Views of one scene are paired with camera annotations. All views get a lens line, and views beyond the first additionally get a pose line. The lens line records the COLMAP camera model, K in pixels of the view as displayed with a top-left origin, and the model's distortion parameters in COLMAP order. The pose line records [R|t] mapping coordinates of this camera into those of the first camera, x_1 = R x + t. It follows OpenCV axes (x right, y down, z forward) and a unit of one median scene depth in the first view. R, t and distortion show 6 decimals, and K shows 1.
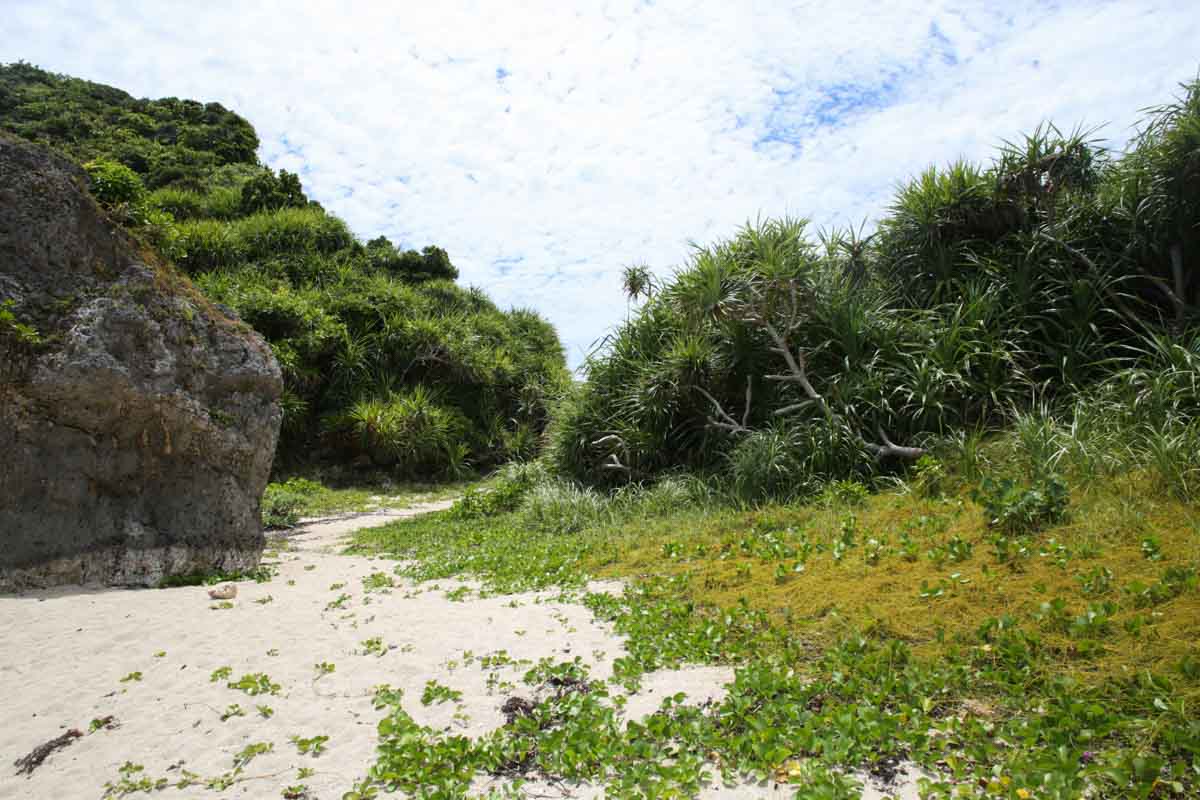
lens RADIAL K [[809.2, 0, 605.5], [0, 809.2, 394.0], [0, 0, 1]] dist [-0.080785, 0.059838]
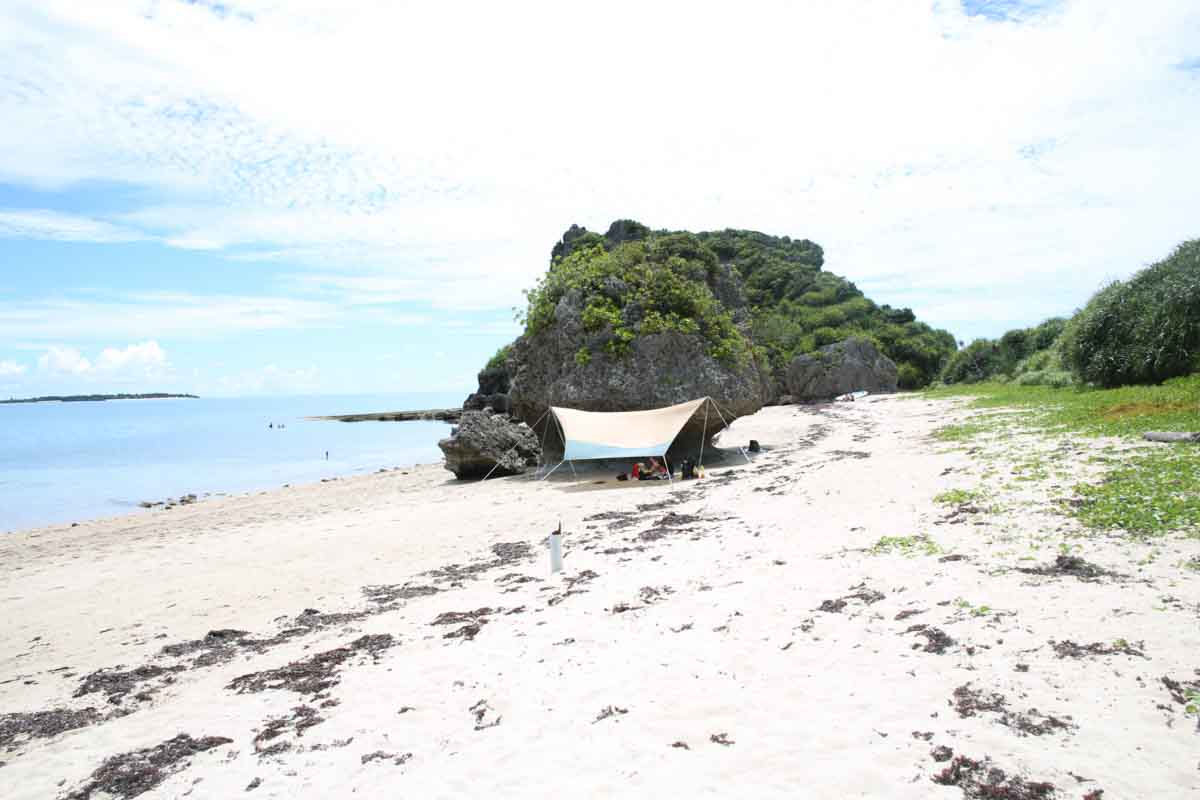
lens RADIAL K [[809.2, 0, 597.8], [0, 809.2, 392.8], [0, 0, 1]] dist [-0.080785, 0.059838]
pose [[0.861387, 0.000407, -0.507950, 0.295531], [0.038968, 0.997000, 0.066881, -0.125387], [0.506453, -0.077404, 0.858786, -2.103852]]
